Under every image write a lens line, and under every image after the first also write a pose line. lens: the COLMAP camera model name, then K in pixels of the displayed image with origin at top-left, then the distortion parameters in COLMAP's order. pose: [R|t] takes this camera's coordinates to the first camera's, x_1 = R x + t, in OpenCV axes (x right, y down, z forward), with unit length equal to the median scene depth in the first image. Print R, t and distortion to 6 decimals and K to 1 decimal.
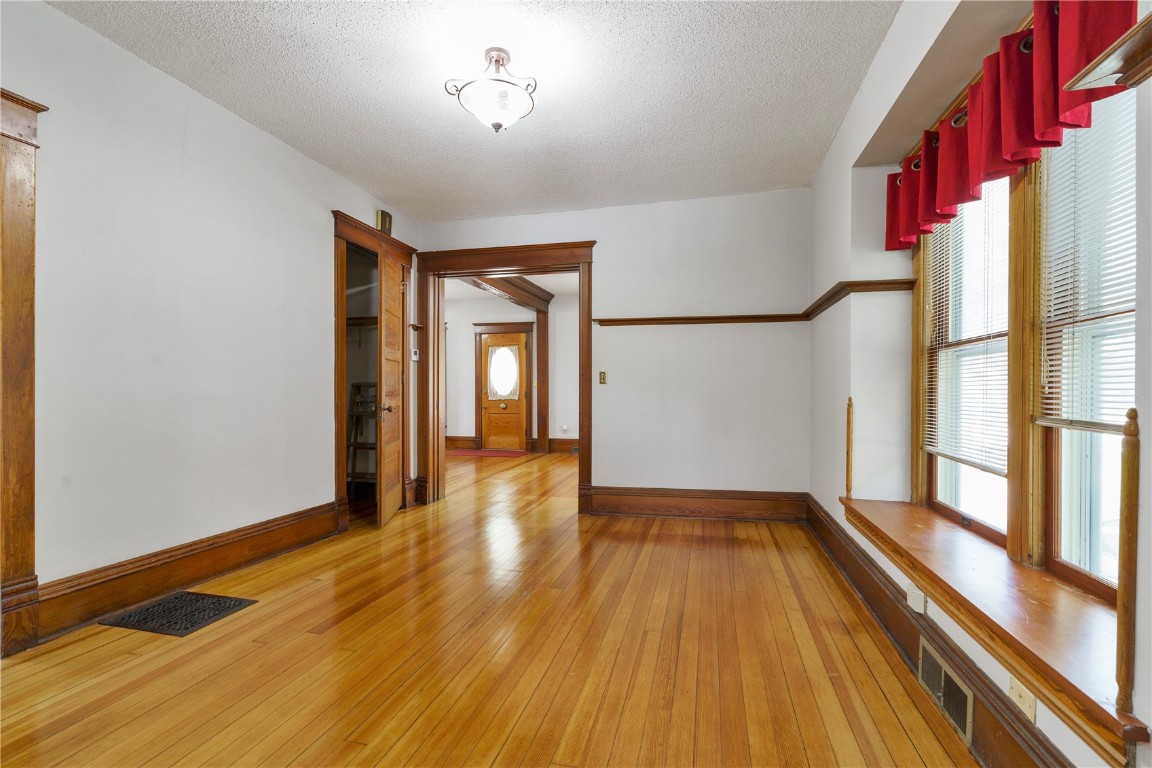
lens RADIAL K [[520.0, 0, 578.6], [0, 520.0, 393.7], [0, 0, 1]] dist [0.000162, 0.000266]
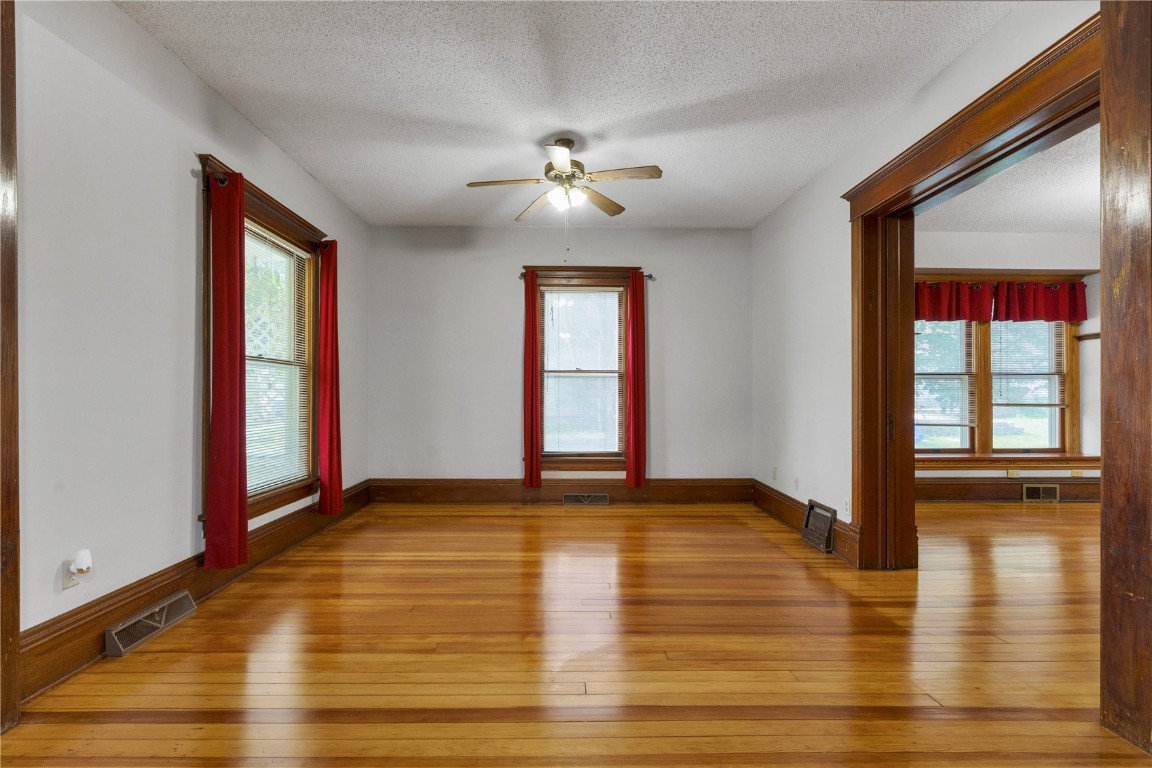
lens RADIAL K [[522.9, 0, 571.8], [0, 522.9, 395.1], [0, 0, 1]] dist [-0.000903, 0.000546]
pose [[-0.260825, -0.002128, 0.965384, -0.294130], [0.005068, 0.999981, 0.003574, -0.005704], [-0.965373, 0.005825, -0.260809, 0.825828]]
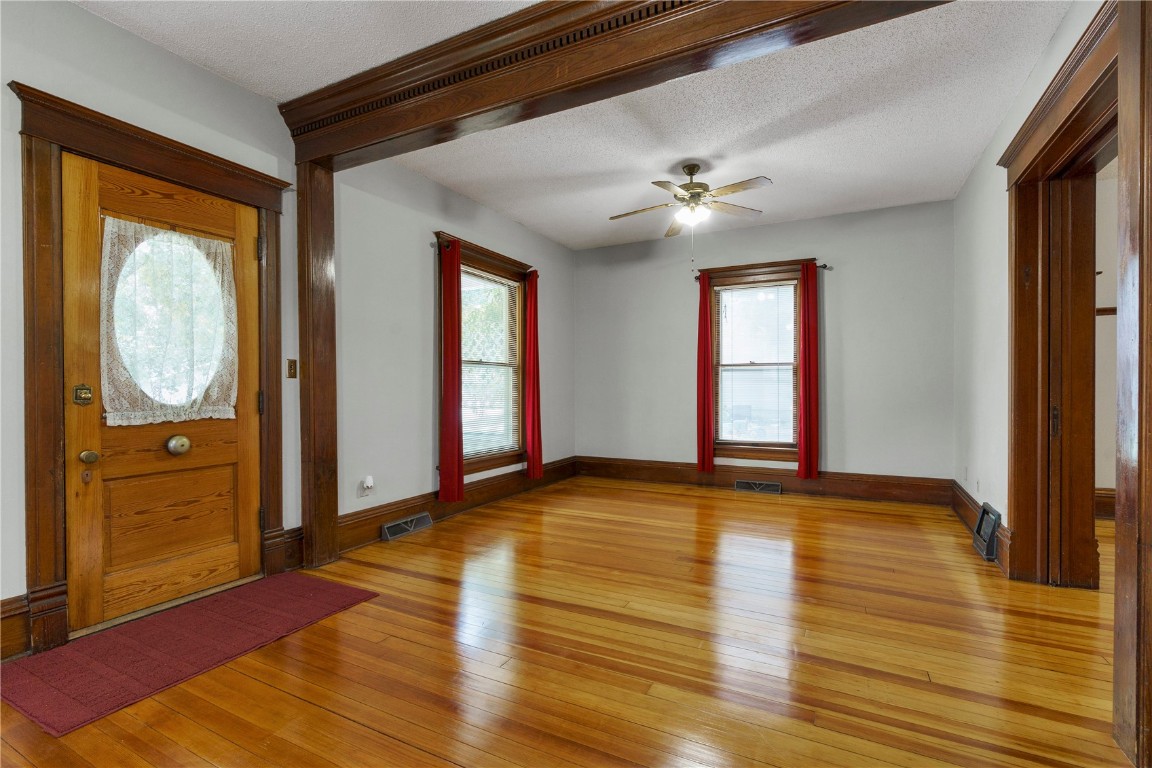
lens RADIAL K [[520.0, 0, 578.6], [0, 520.0, 393.7], [0, 0, 1]] dist [0.000162, 0.000266]
pose [[0.219283, -0.012536, 0.975581, -0.371309], [0.010198, 0.999892, 0.010556, -0.004390], [-0.975608, 0.007634, 0.219387, 0.729135]]
